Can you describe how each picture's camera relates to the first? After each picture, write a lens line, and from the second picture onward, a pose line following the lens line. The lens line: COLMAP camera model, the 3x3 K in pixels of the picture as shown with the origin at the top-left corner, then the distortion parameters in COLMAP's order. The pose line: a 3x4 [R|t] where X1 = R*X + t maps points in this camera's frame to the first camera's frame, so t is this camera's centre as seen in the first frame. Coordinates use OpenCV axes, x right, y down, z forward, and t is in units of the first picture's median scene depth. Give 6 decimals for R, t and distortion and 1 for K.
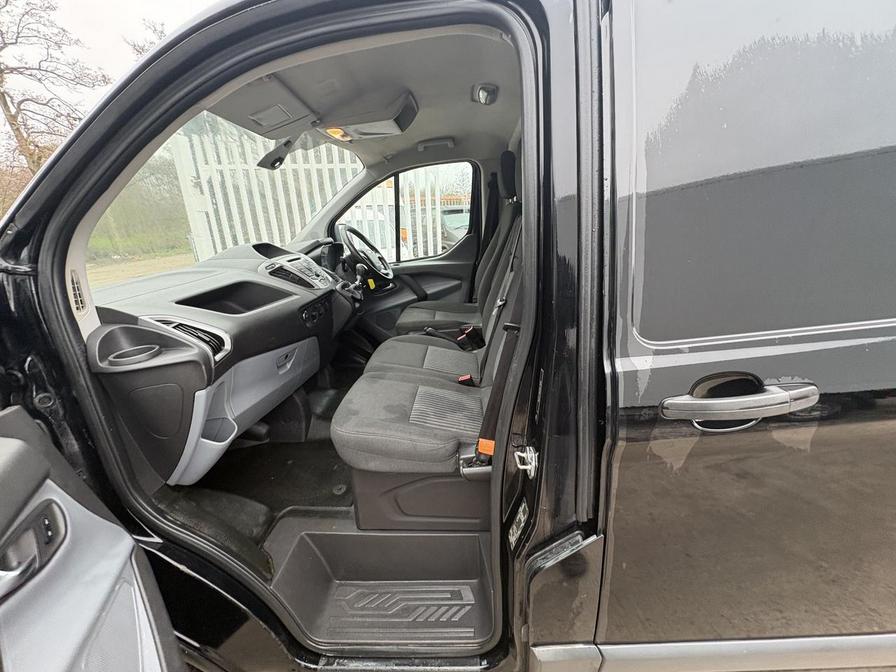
lens RADIAL K [[354.1, 0, 448.0], [0, 354.1, 336.0], [0, 0, 1]] dist [-0.003111, 0.000448]
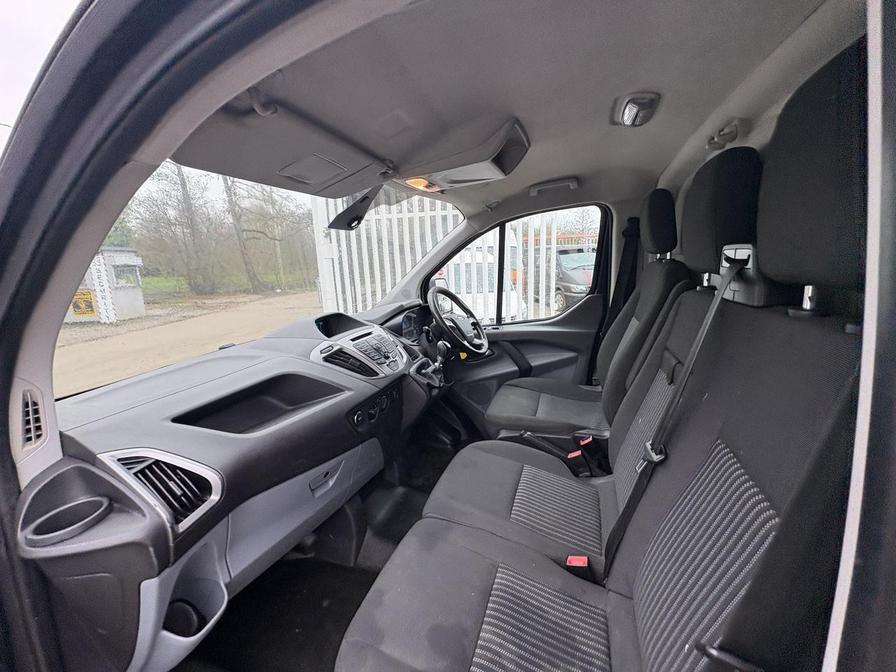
lens RADIAL K [[354.1, 0, 448.0], [0, 354.1, 336.0], [0, 0, 1]] dist [-0.003111, 0.000448]
pose [[0.952301, 0.056084, -0.299962, -0.003442], [-0.085356, 0.992686, -0.085380, -0.157962], [0.292980, 0.106911, 0.950123, 0.276392]]
